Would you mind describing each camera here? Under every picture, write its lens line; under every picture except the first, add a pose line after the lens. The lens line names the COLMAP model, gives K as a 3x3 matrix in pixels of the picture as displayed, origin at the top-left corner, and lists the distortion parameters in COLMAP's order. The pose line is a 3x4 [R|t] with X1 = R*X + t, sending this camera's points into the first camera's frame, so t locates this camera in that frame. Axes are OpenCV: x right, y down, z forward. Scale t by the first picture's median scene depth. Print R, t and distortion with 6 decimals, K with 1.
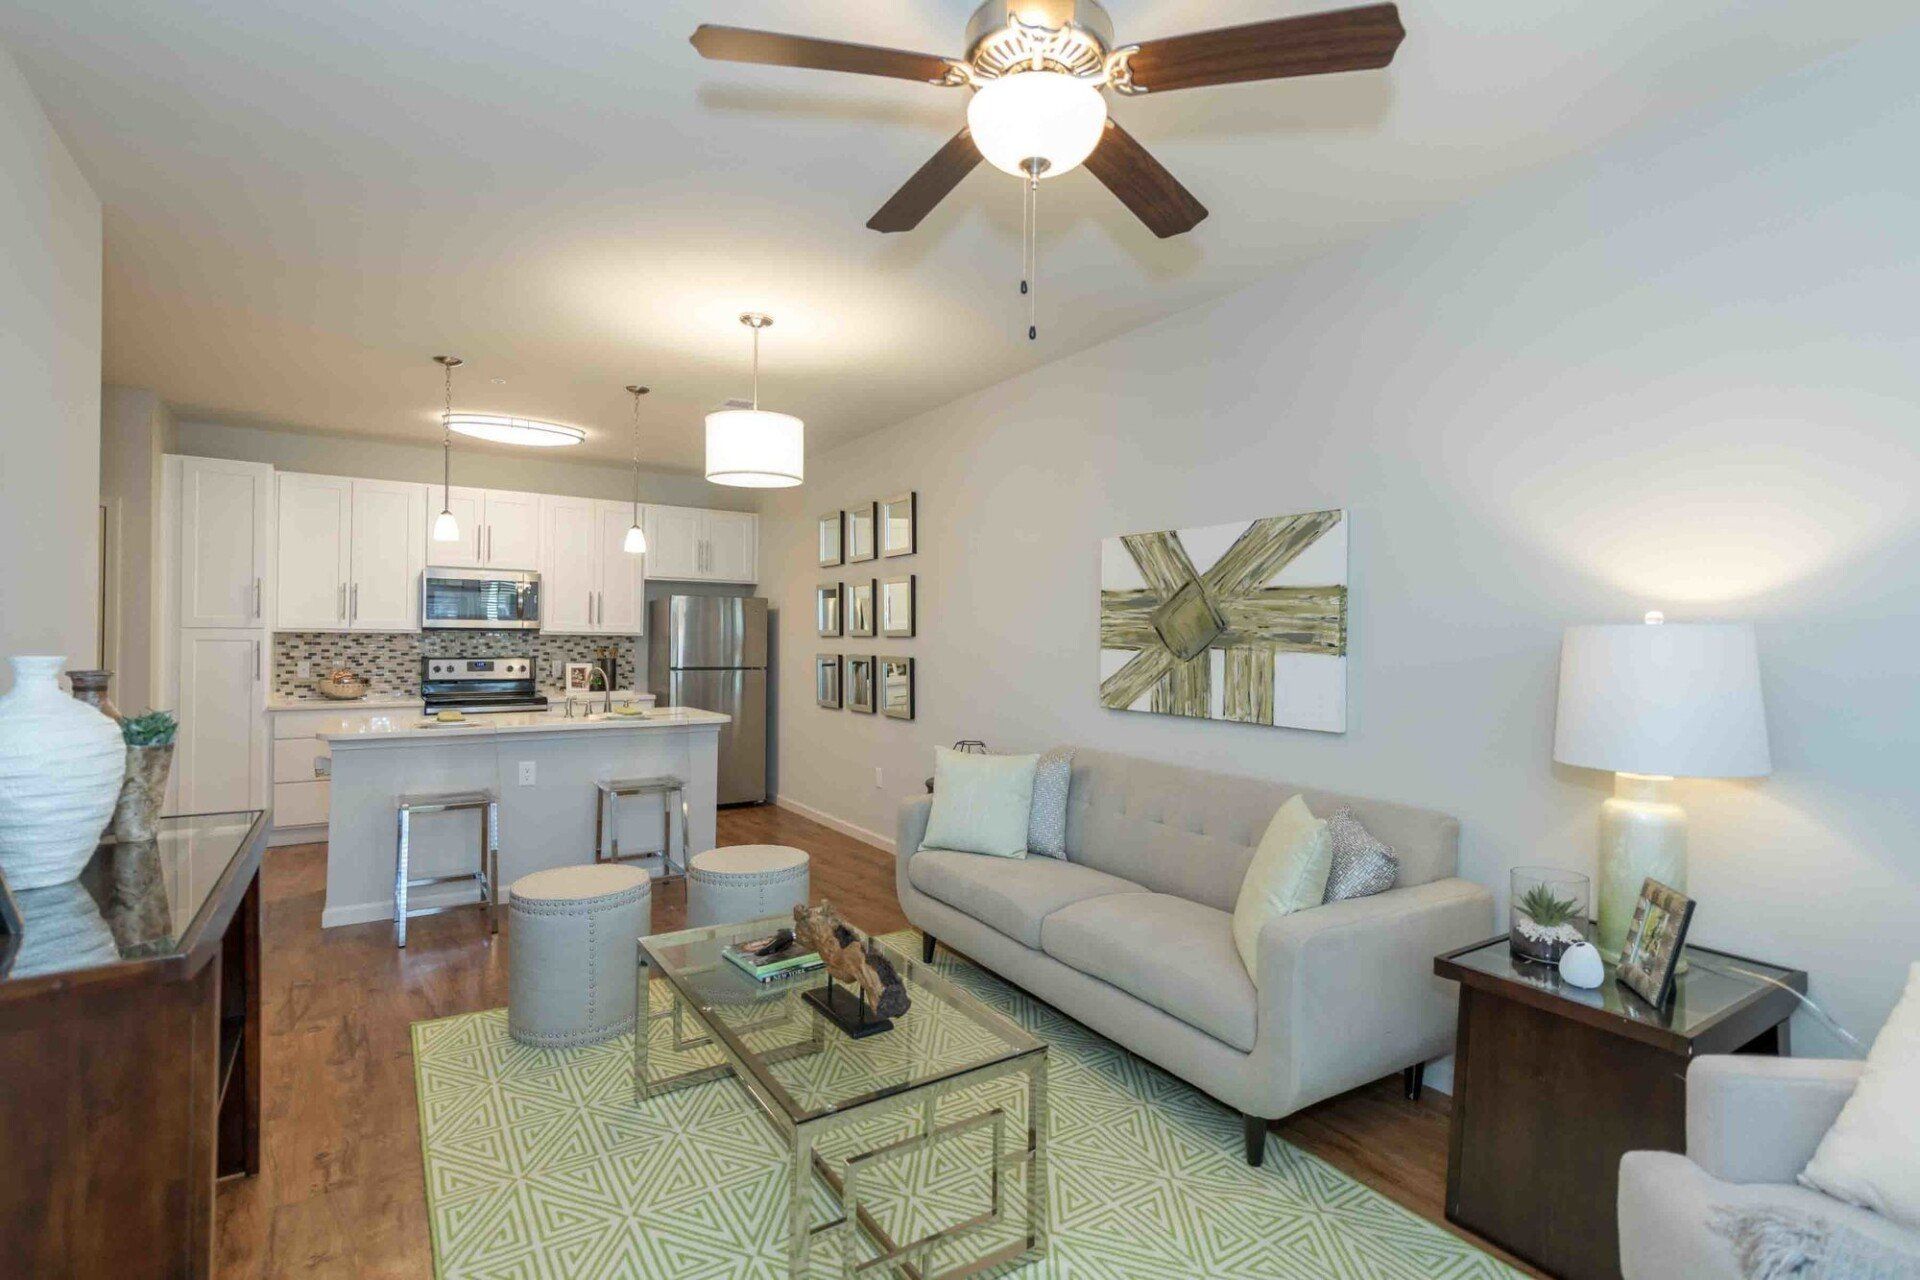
lens RADIAL K [[906.2, 0, 960.0], [0, 906.2, 640.0], [0, 0, 1]] dist [0.000779, -0.000090]
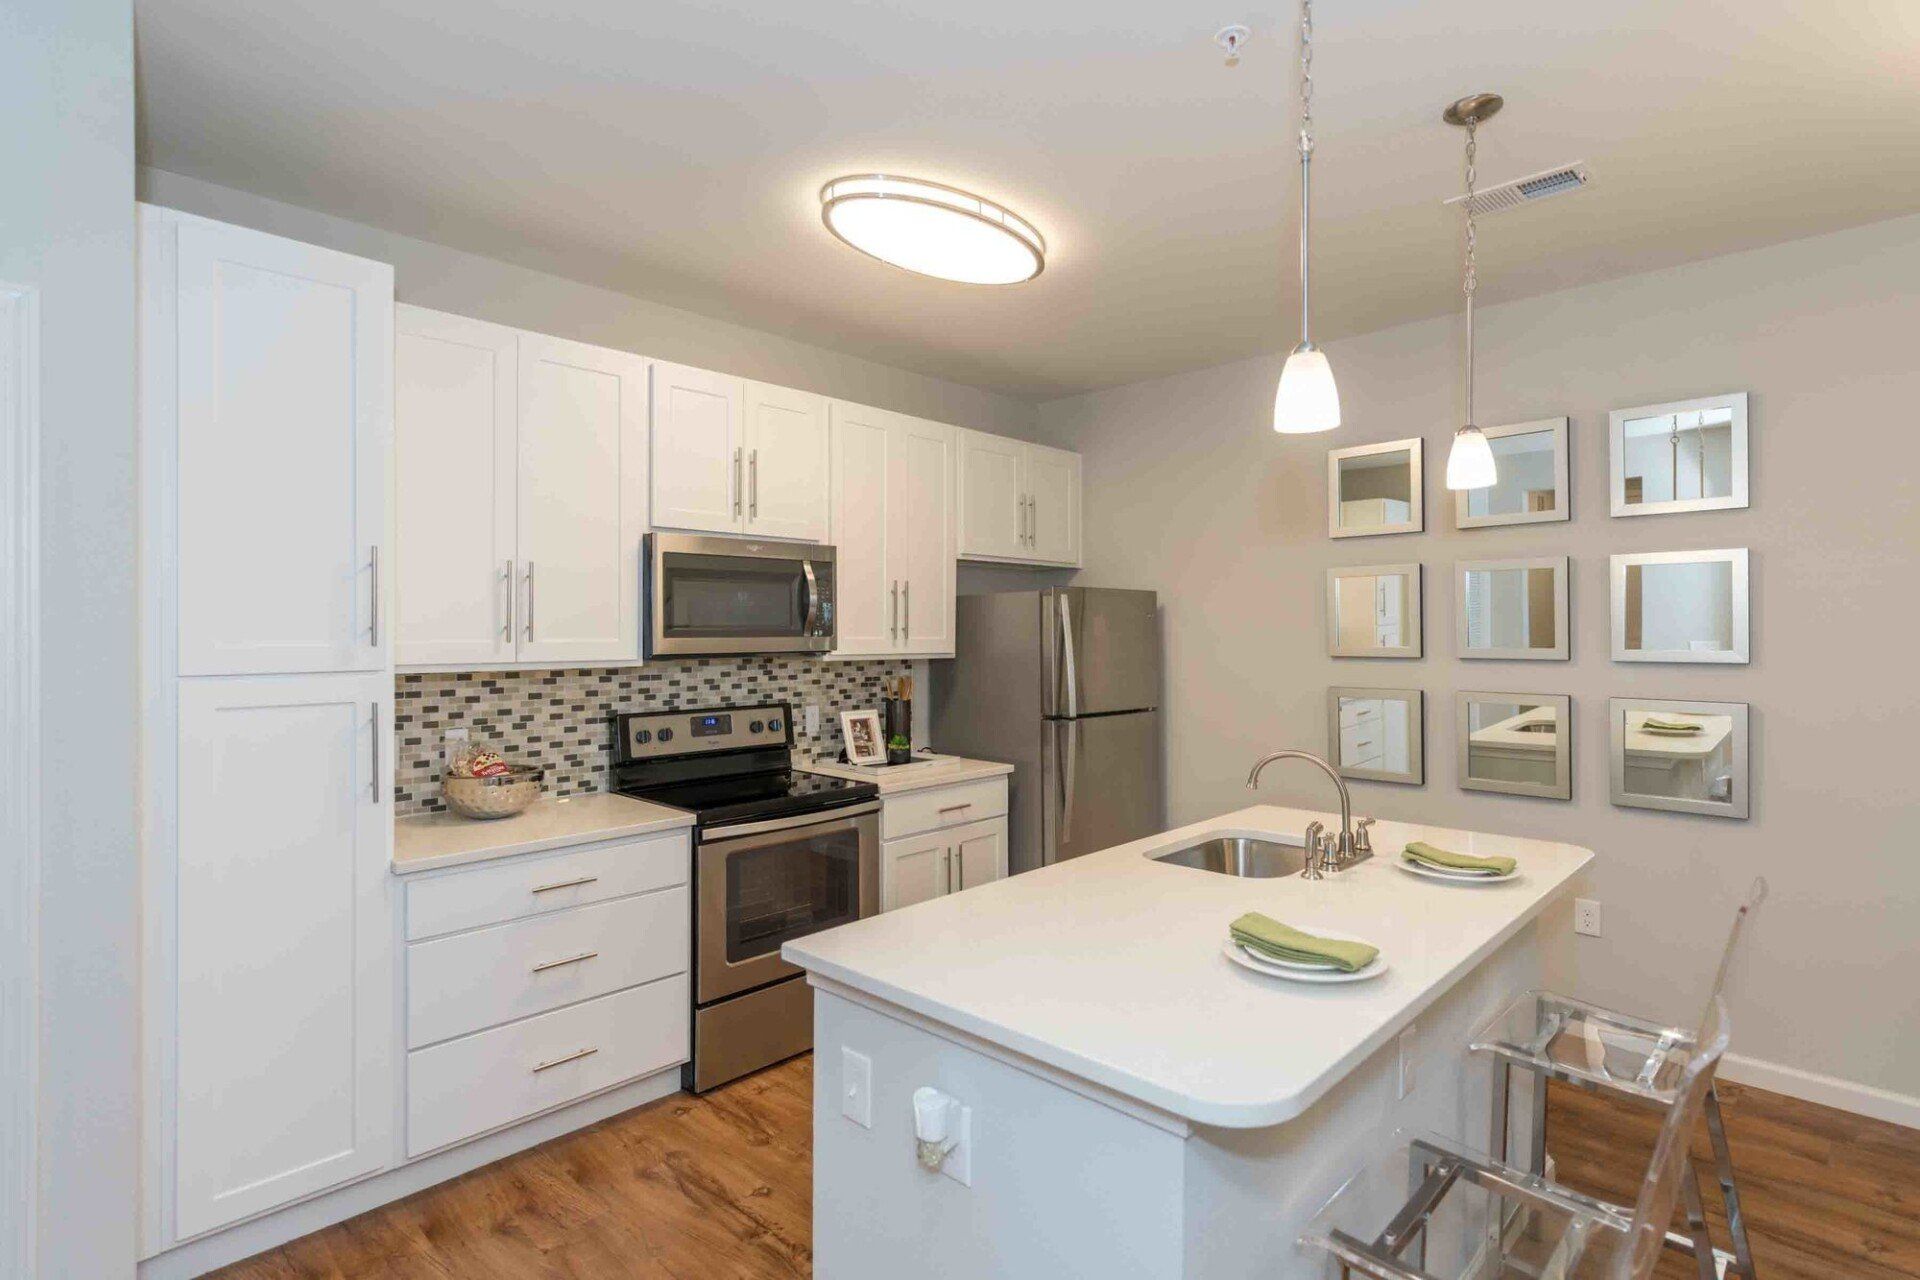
lens RADIAL K [[939.3, 0, 956.3], [0, 939.3, 625.1], [0, 0, 1]] dist [0.000362, 0.000060]
pose [[0.975650, -0.009554, 0.219123, -0.521562], [0.010984, 0.999926, -0.005305, -0.024331], [-0.219056, 0.007582, 0.975683, 0.457950]]
